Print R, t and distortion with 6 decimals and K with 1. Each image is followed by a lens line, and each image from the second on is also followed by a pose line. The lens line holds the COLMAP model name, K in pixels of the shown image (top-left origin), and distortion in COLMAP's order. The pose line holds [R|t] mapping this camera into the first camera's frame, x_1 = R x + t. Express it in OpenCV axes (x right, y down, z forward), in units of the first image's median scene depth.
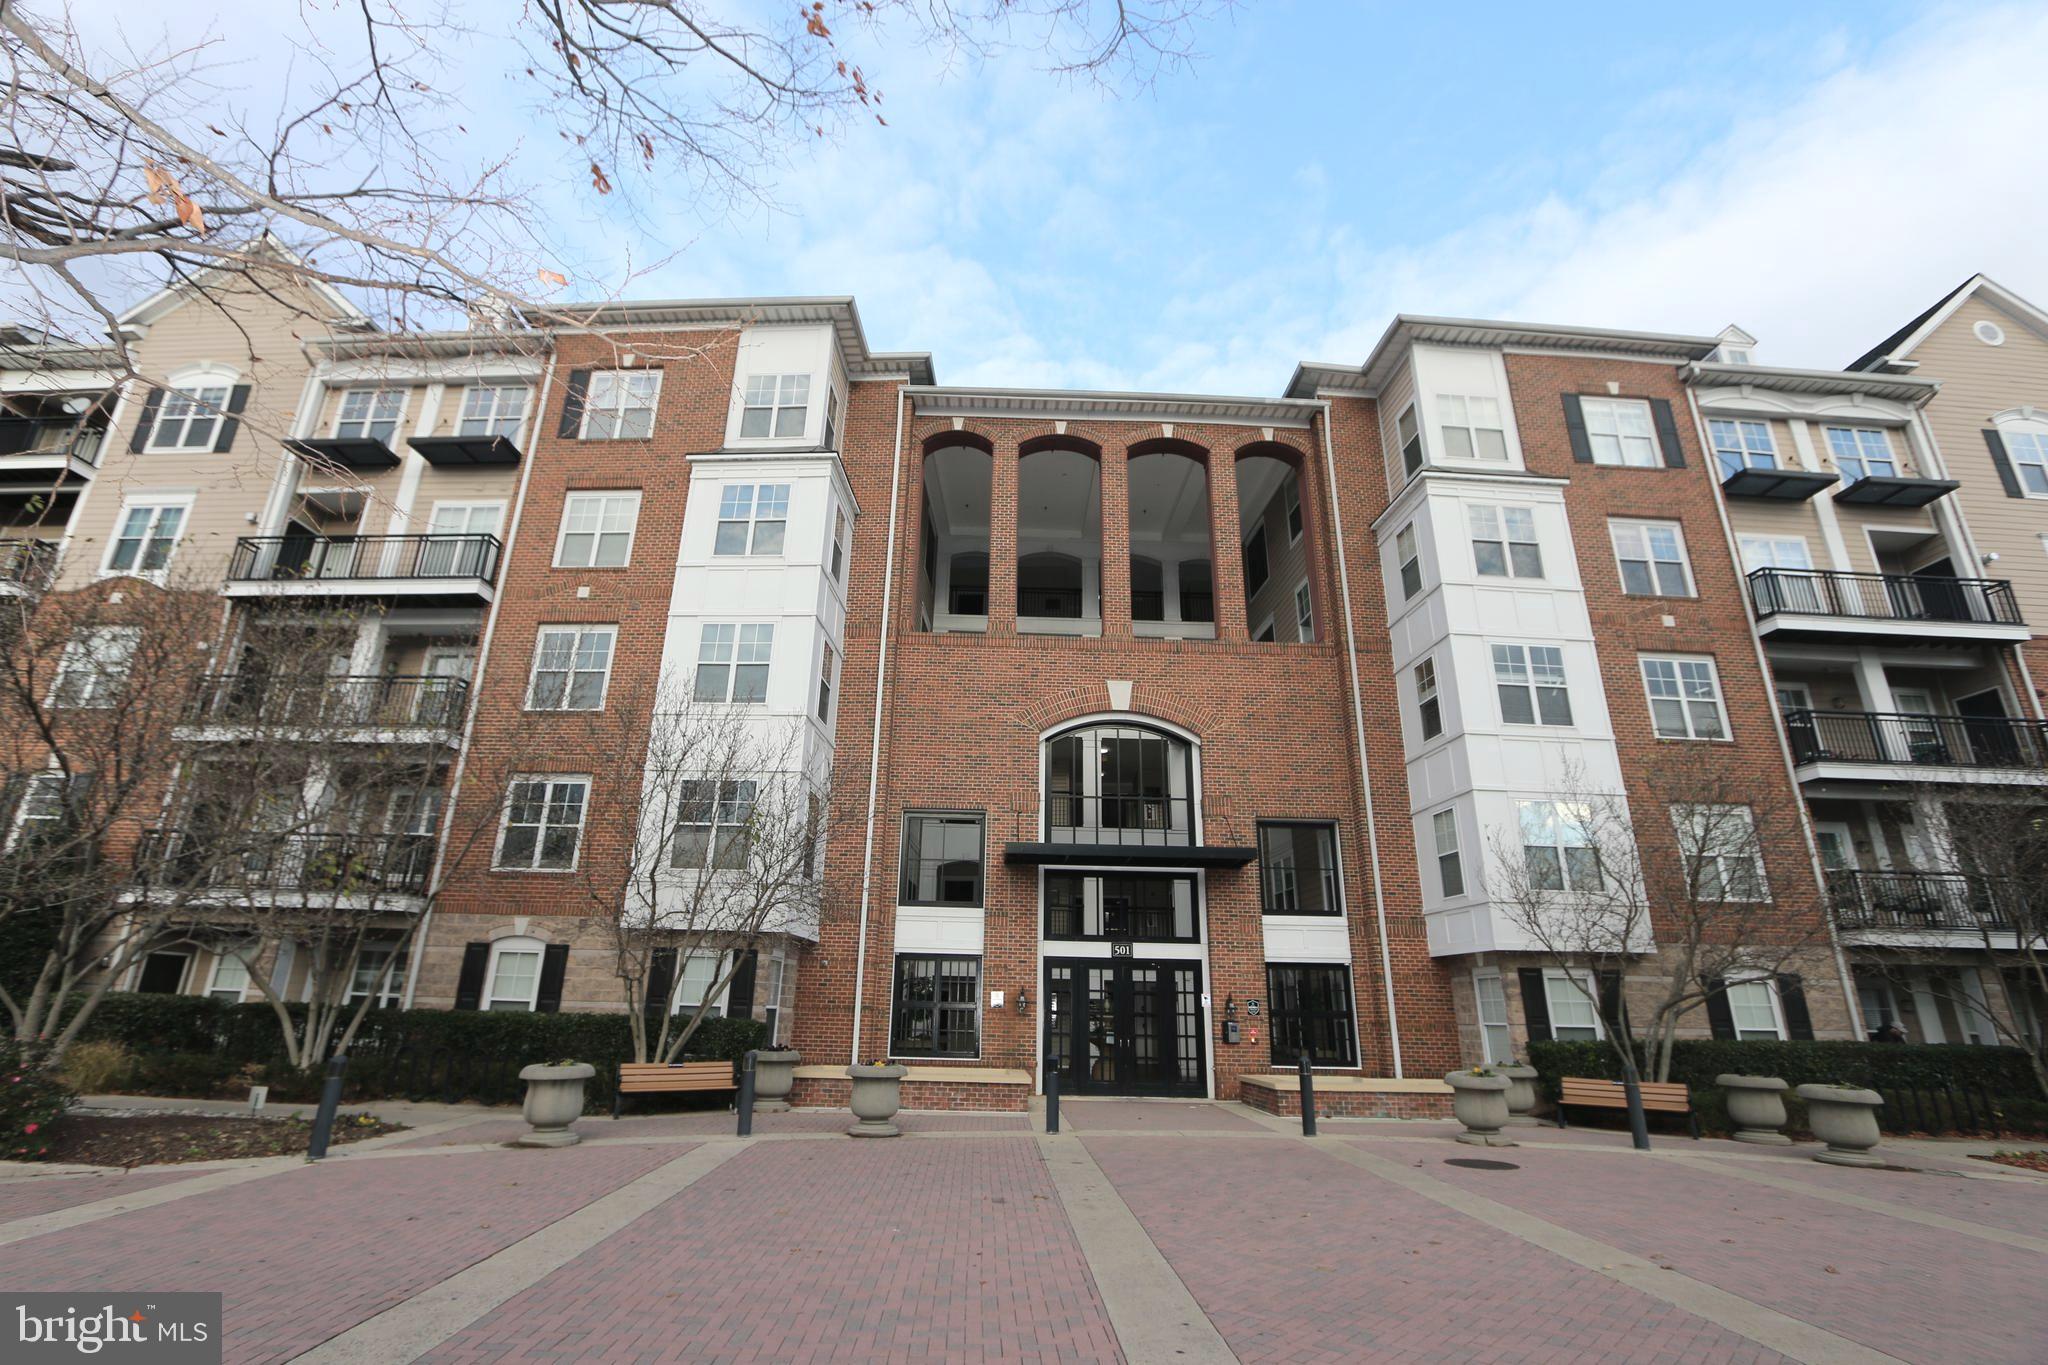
lens RADIAL K [[939.9, 0, 1020.6], [0, 939.9, 676.0], [0, 0, 1]] dist [-0.016790, 0.002082]
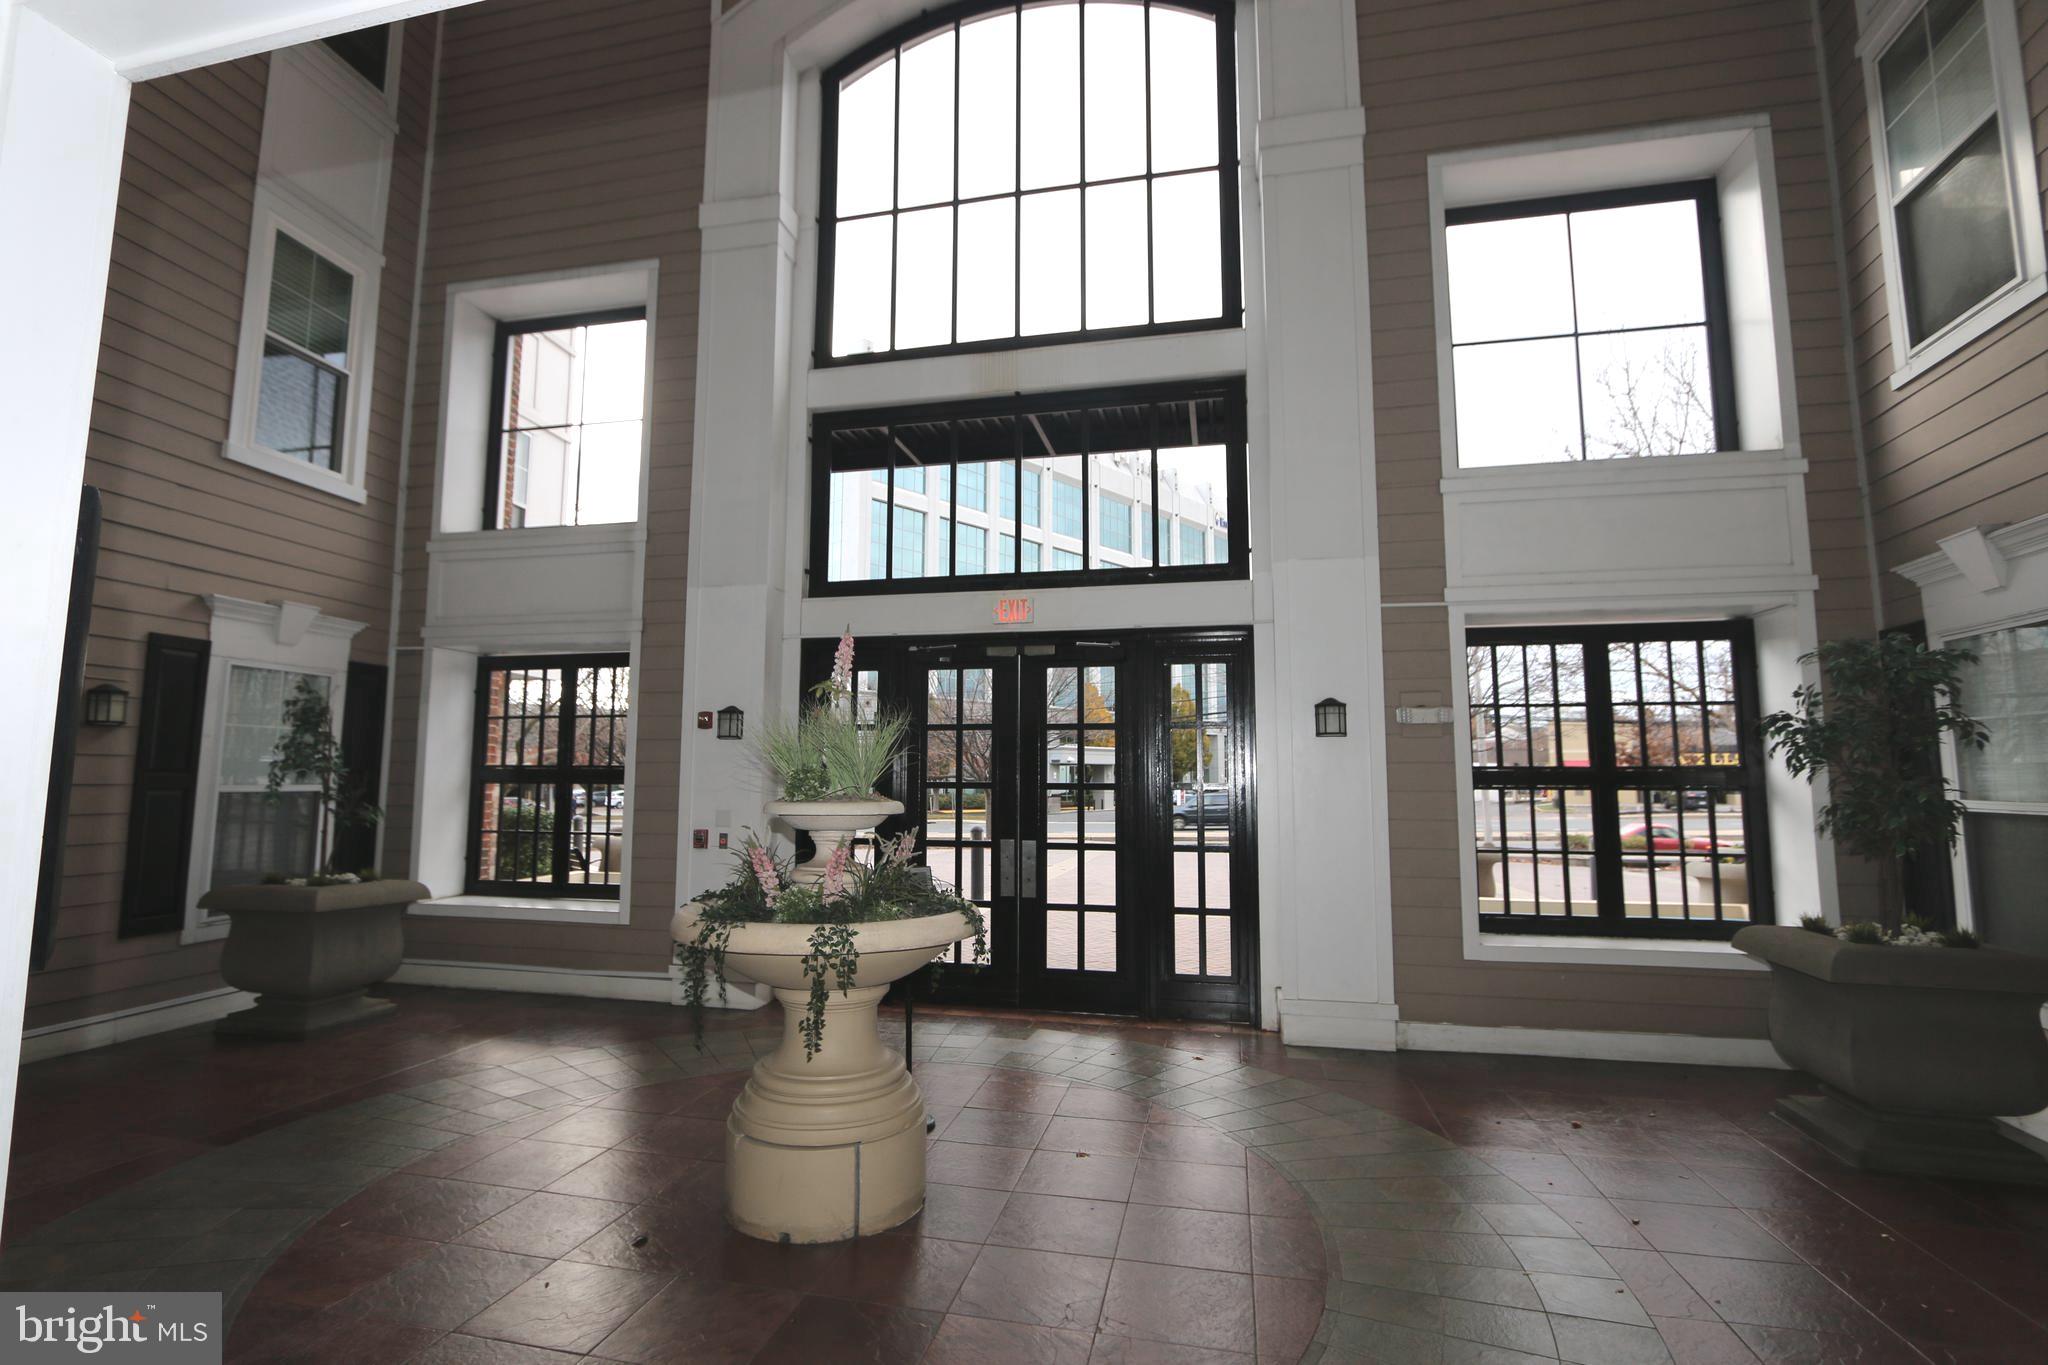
lens RADIAL K [[939.9, 0, 1022.9], [0, 939.9, 691.6], [0, 0, 1]] dist [-0.016790, 0.002082]
pose [[0.962440, -0.041747, -0.268266, 0.191198], [0.102628, 0.970733, 0.217127, 0.232102], [0.251351, -0.236503, 0.938557, 0.630979]]
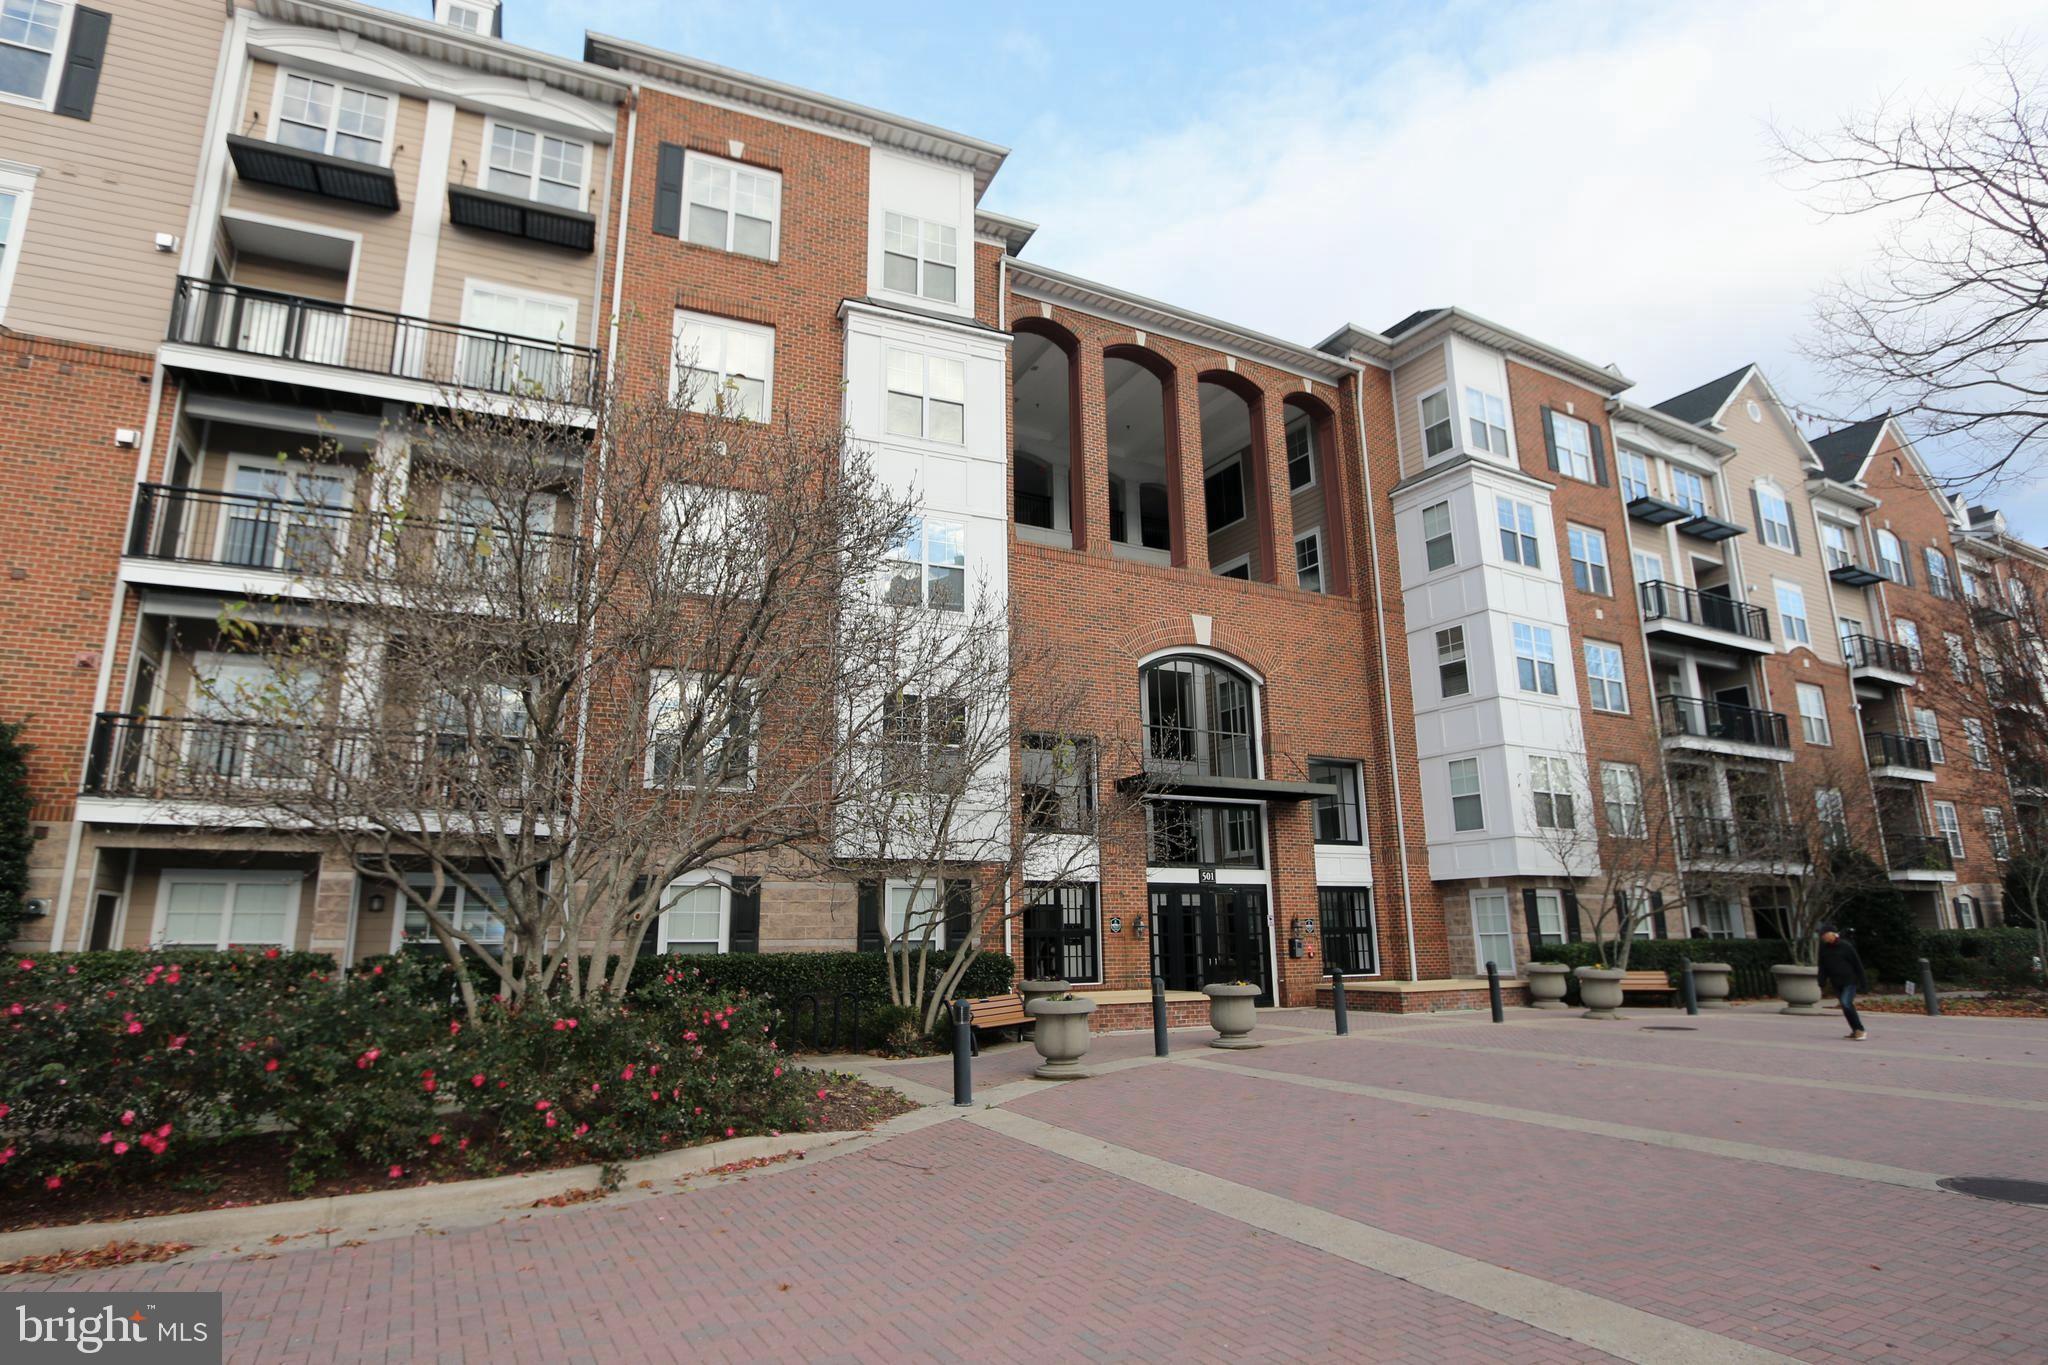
lens RADIAL K [[1095.8, 0, 1022.0], [0, 1095.8, 679.4], [0, 0, 1]] dist [-0.018078, 0.003619]
pose [[0.896484, 0.071765, 0.437226, -0.596926], [-0.120878, 0.988977, 0.085518, -0.004410], [-0.426269, -0.129516, 0.895277, 0.020366]]
